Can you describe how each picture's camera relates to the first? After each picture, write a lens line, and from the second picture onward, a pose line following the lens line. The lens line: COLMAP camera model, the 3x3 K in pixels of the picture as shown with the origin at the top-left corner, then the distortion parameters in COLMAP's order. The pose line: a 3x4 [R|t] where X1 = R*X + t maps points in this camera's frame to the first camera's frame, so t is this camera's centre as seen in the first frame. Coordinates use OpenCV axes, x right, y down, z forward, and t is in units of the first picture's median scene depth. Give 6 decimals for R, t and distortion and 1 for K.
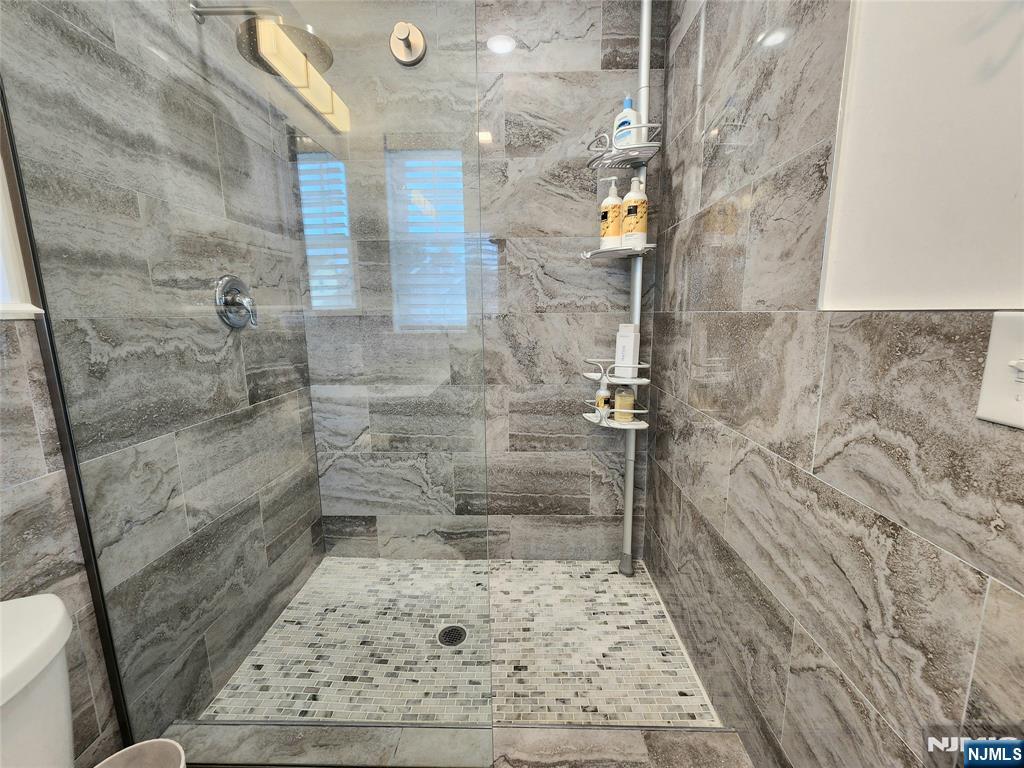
lens RADIAL K [[422.8, 0, 508.7], [0, 422.8, 388.0], [0, 0, 1]] dist [-0.002616, 0.001223]
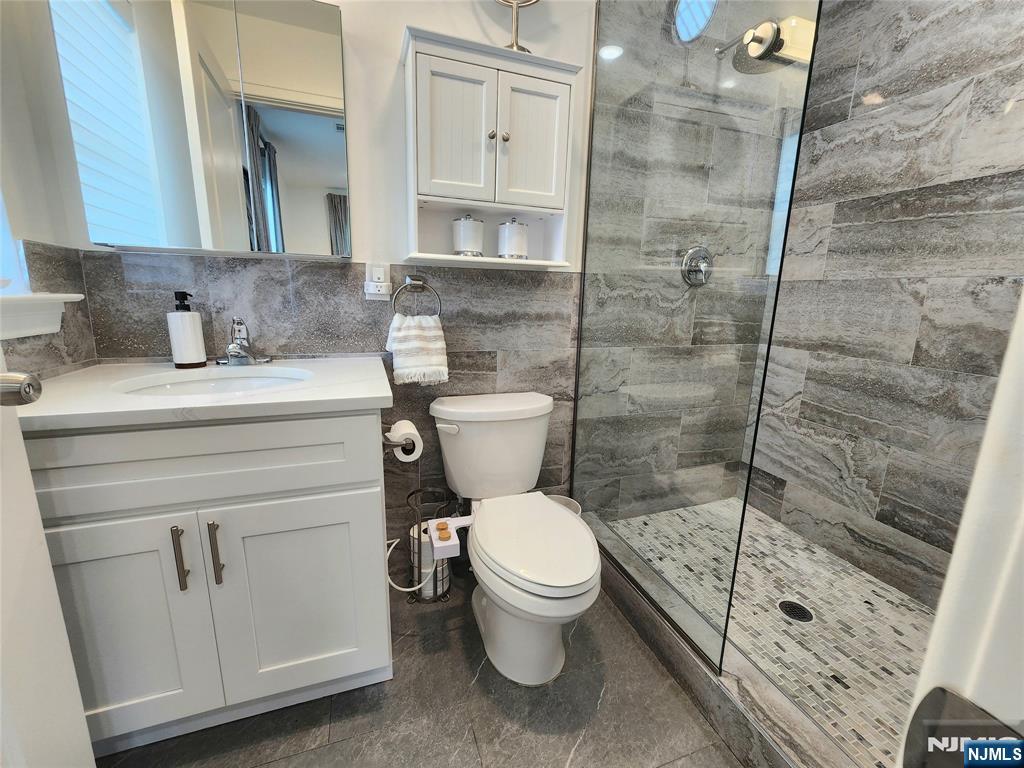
lens RADIAL K [[422.8, 0, 514.1], [0, 422.8, 388.6], [0, 0, 1]] dist [-0.002616, 0.001223]
pose [[0.359256, 0.224513, -0.905830, 0.444121], [-0.189488, 0.967961, 0.164760, 0.062733], [0.913799, 0.112453, 0.390289, -0.023896]]
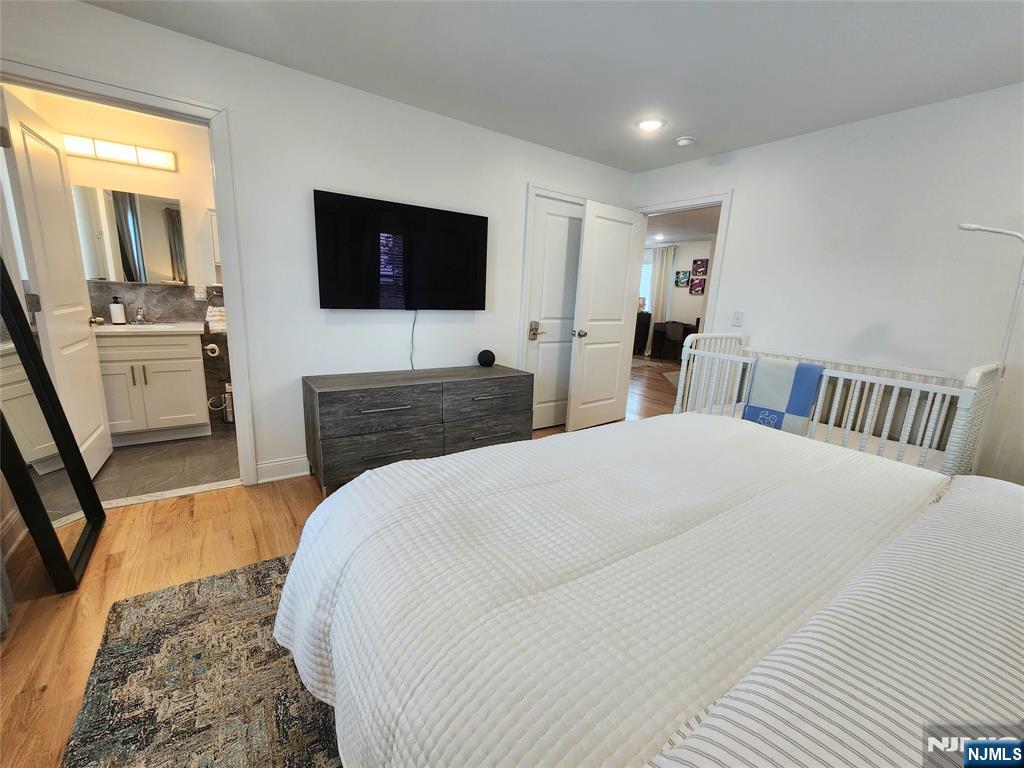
lens RADIAL K [[422.8, 0, 507.0], [0, 422.8, 386.0], [0, 0, 1]] dist [-0.002616, 0.001223]
pose [[0.592164, 0.212532, -0.777285, 2.631278], [-0.192582, 0.973966, 0.119594, -0.076581], [0.782467, 0.078872, 0.617677, -0.039478]]
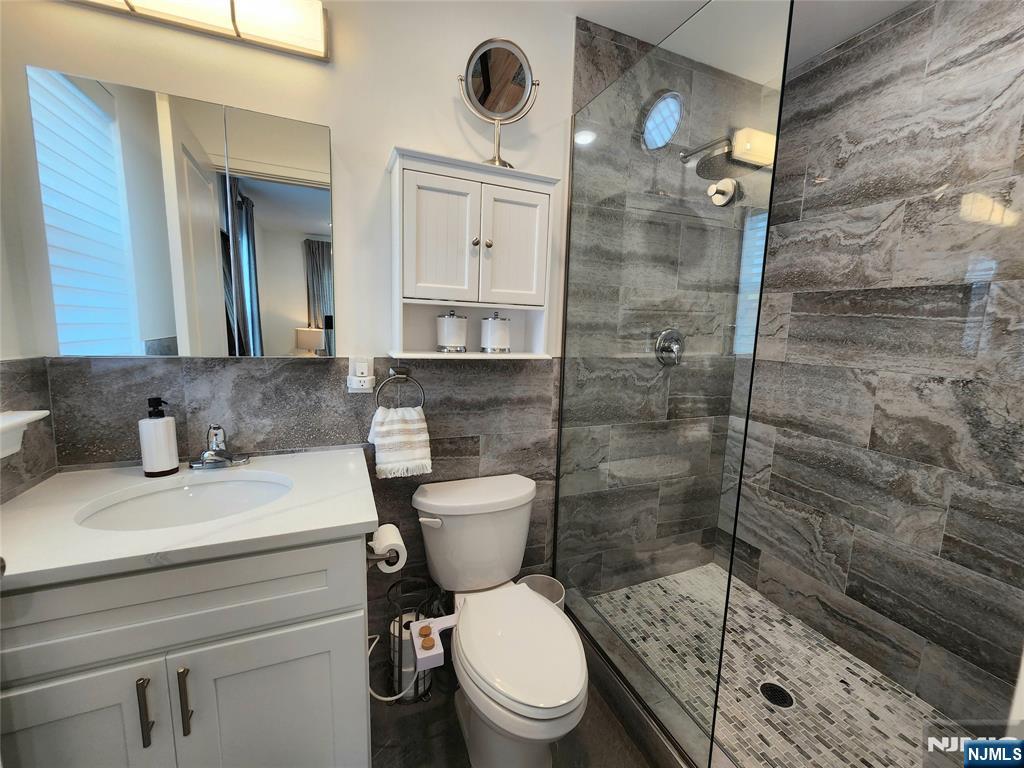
lens RADIAL K [[422.8, 0, 518.4], [0, 422.8, 388.6], [0, 0, 1]] dist [-0.002616, 0.001223]
pose [[0.419468, 0.161606, -0.893269, 0.421413], [-0.191078, 0.977698, 0.087152, -0.089843], [0.887432, 0.134127, 0.440993, -0.064235]]
